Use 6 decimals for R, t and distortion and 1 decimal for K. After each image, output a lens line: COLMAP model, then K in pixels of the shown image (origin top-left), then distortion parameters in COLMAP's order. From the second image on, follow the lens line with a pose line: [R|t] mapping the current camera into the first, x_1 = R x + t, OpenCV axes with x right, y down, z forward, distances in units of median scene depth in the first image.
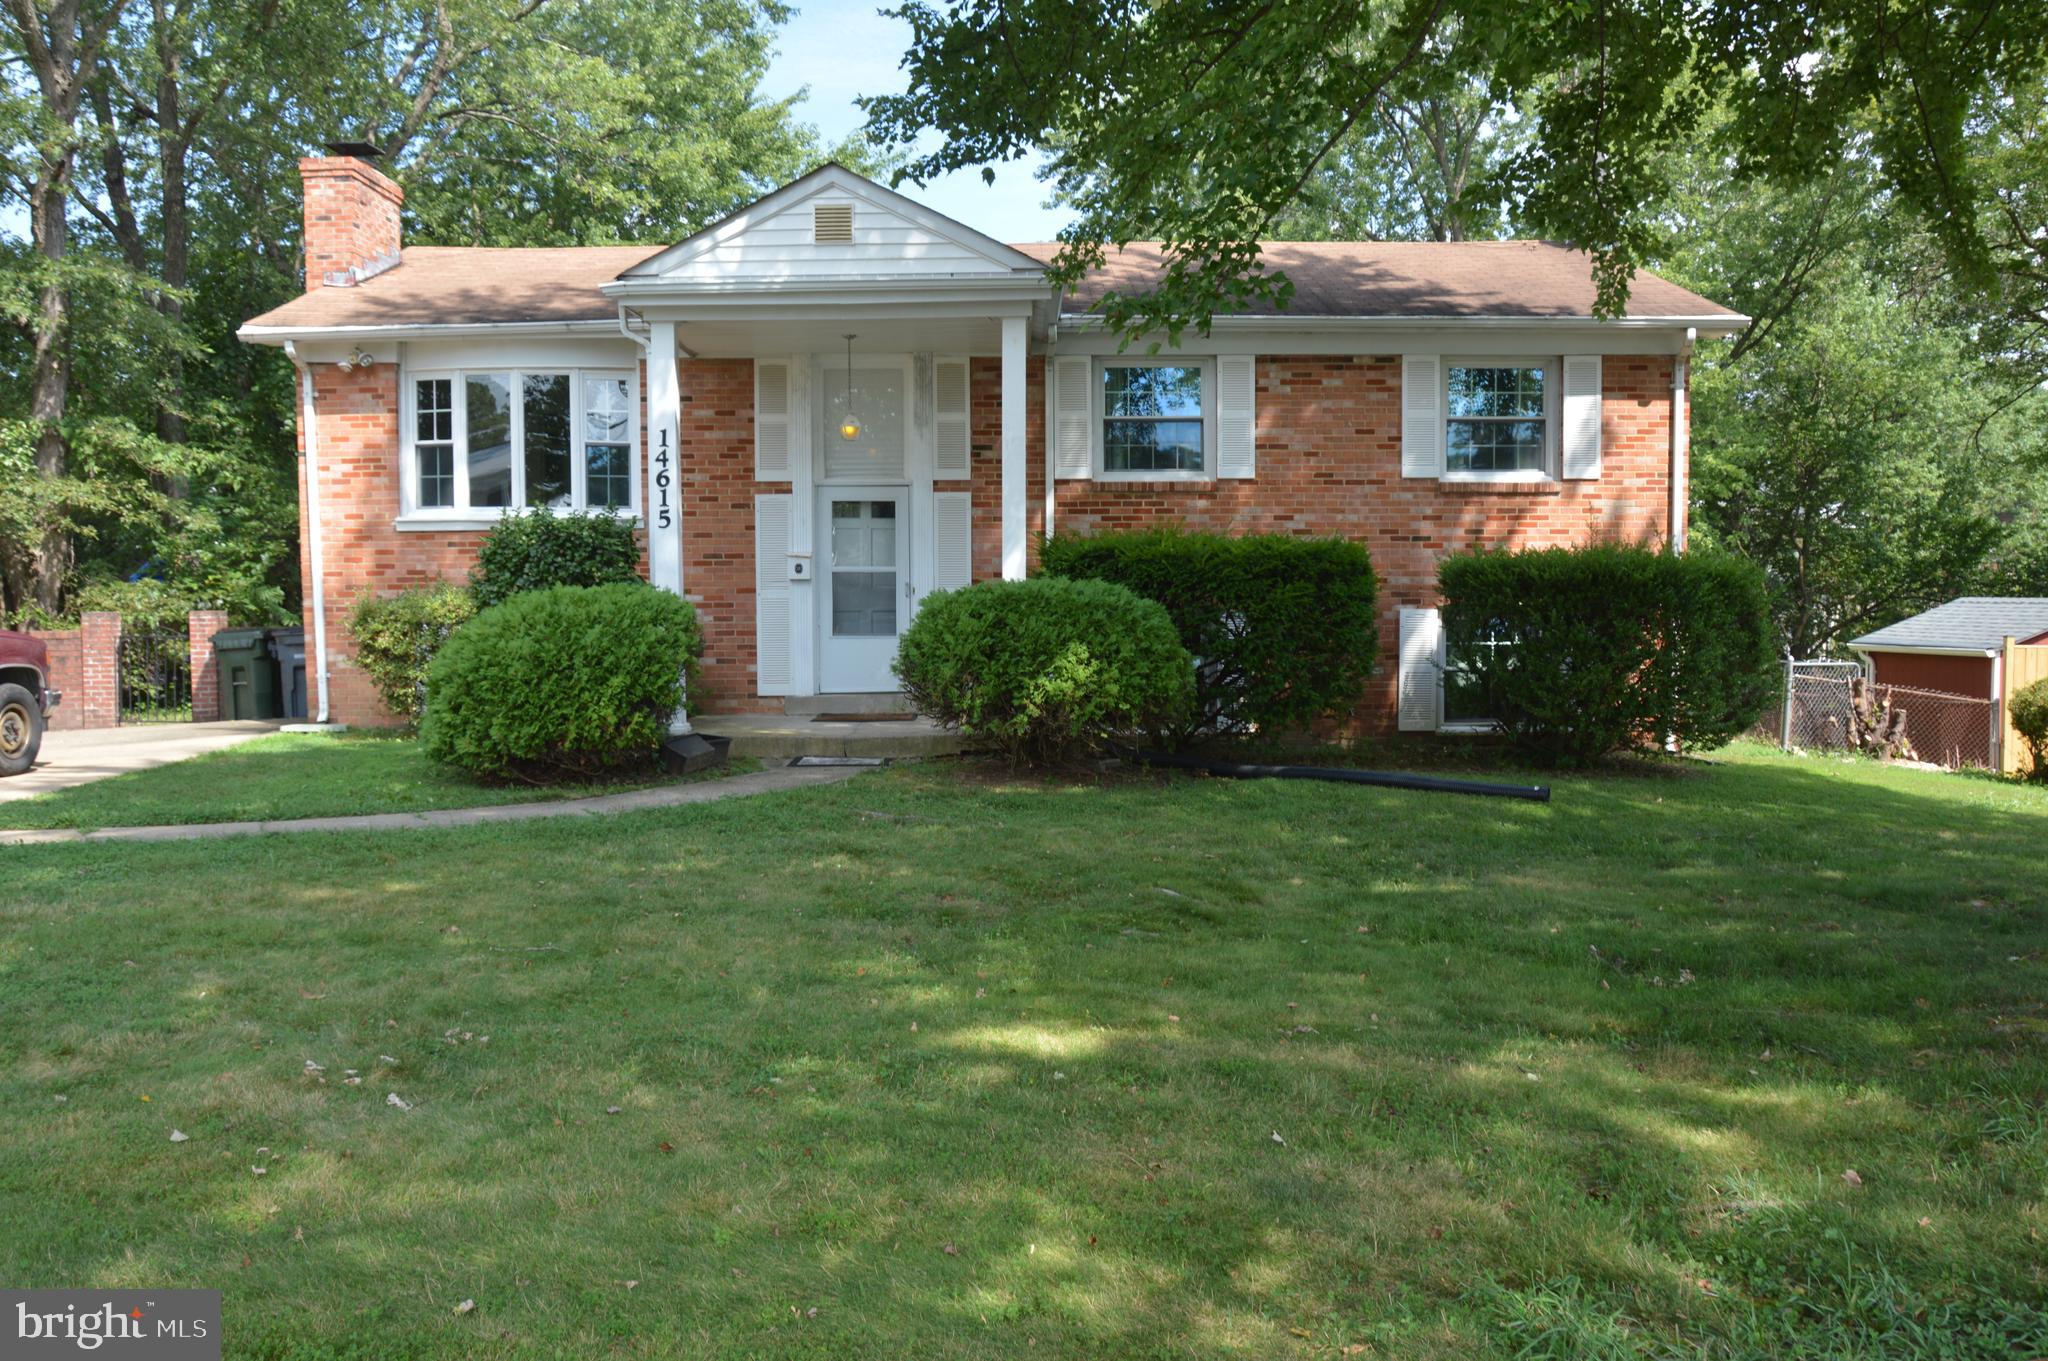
lens RADIAL K [[1496.4, 0, 1024.0], [0, 1496.4, 680.5], [0, 0, 1]] dist [-0.059462, 0.003990]
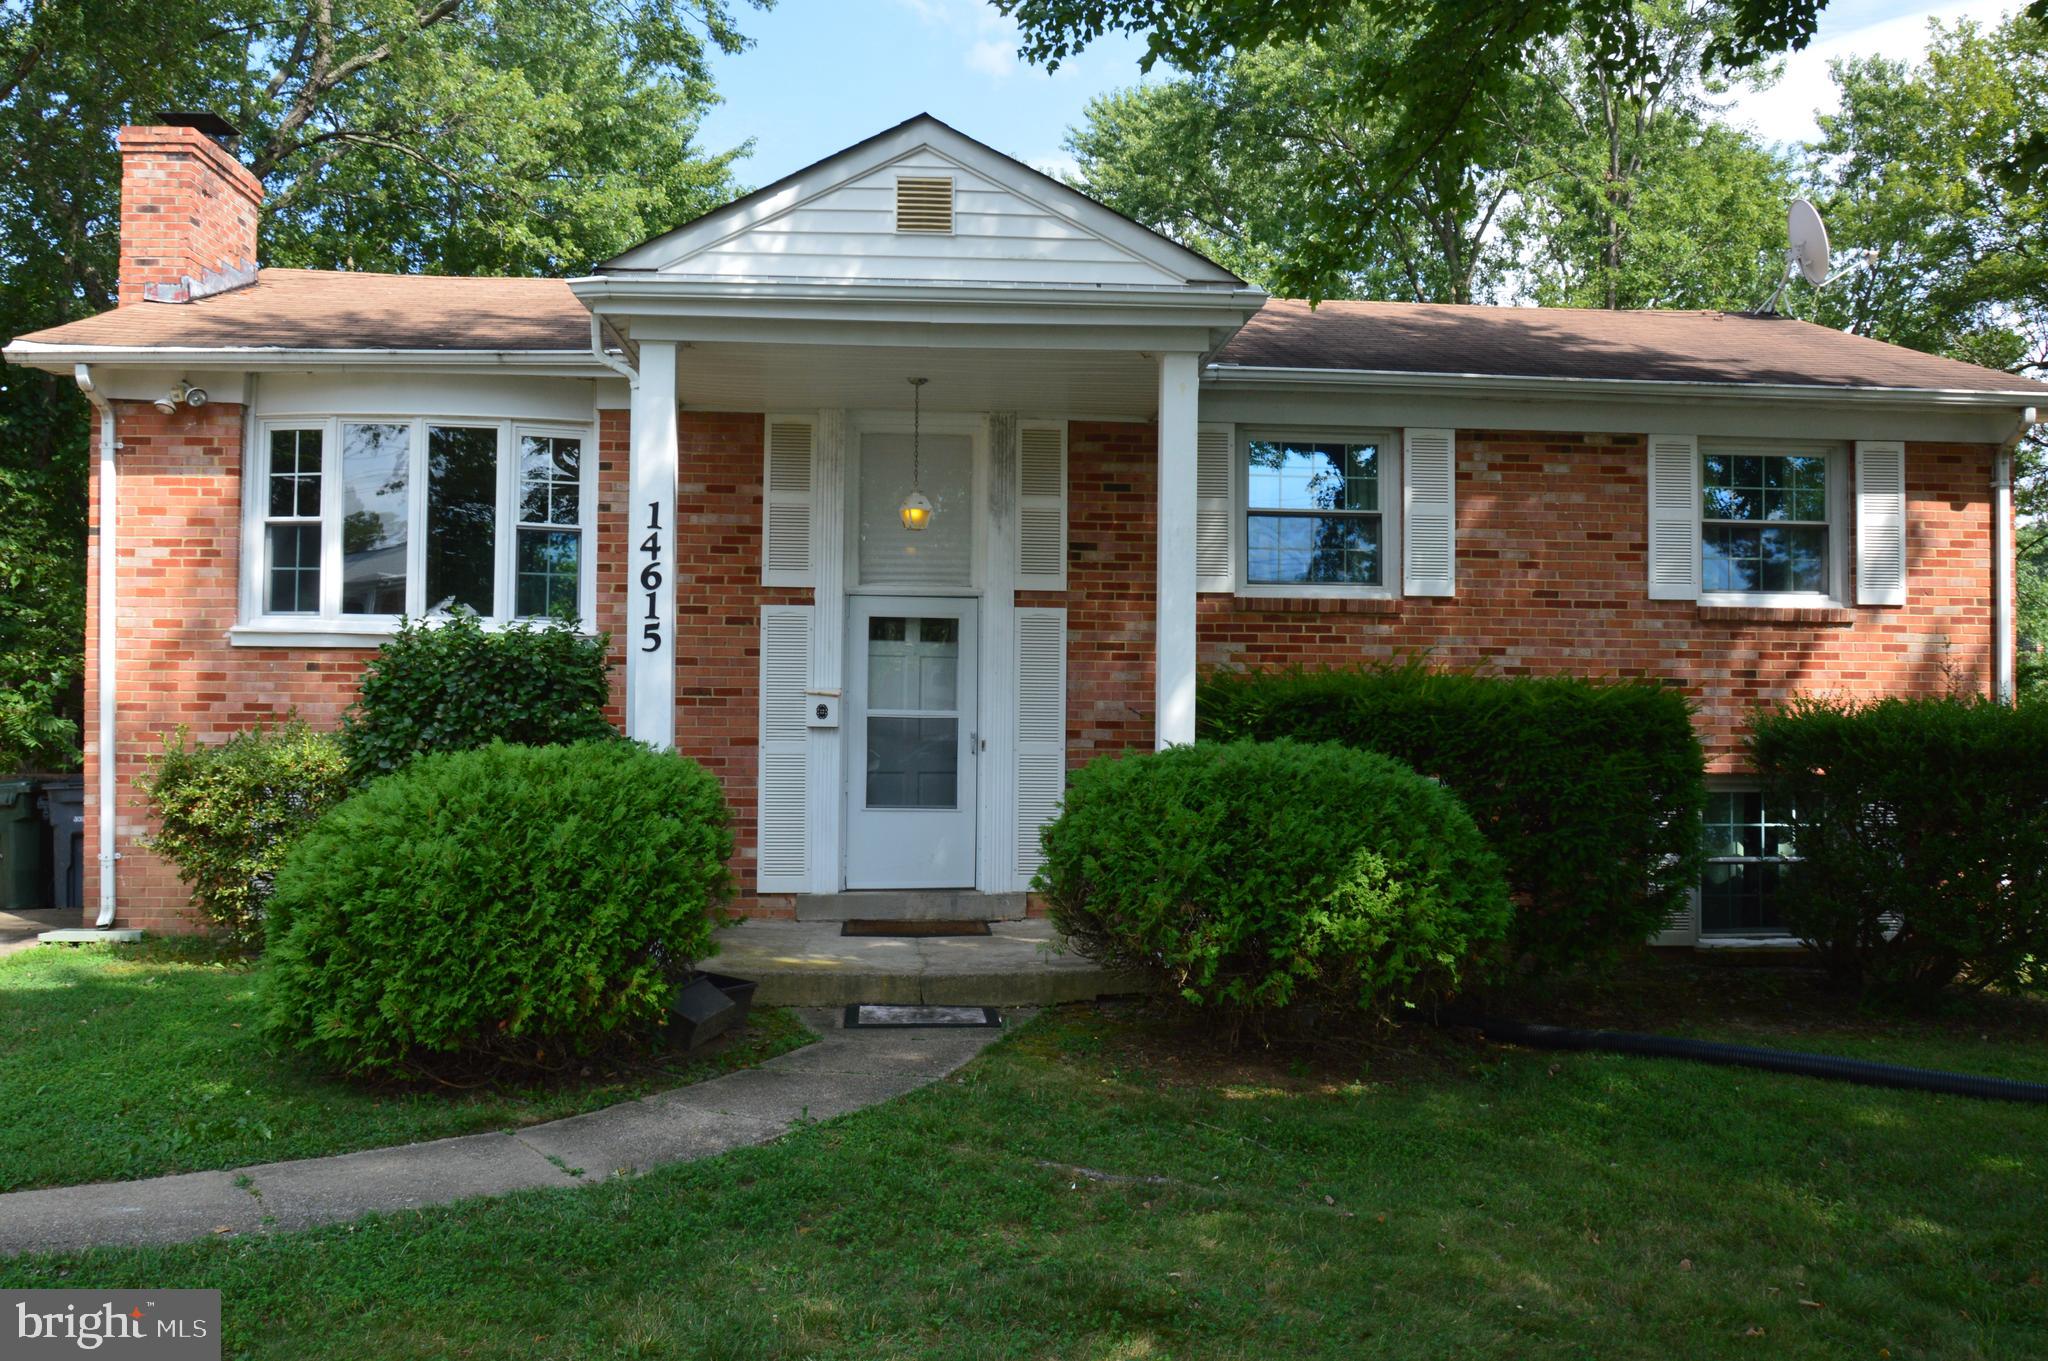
lens RADIAL K [[1573.8, 0, 1024.0], [0, 1573.8, 680.5], [0, 0, 1]] dist [-0.040654, 0.000404]
pose [[0.997526, 0.016349, 0.068372, -0.106850], [-0.010611, 0.996455, -0.083450, -0.028806], [-0.069494, 0.082518, 0.994164, 0.258852]]
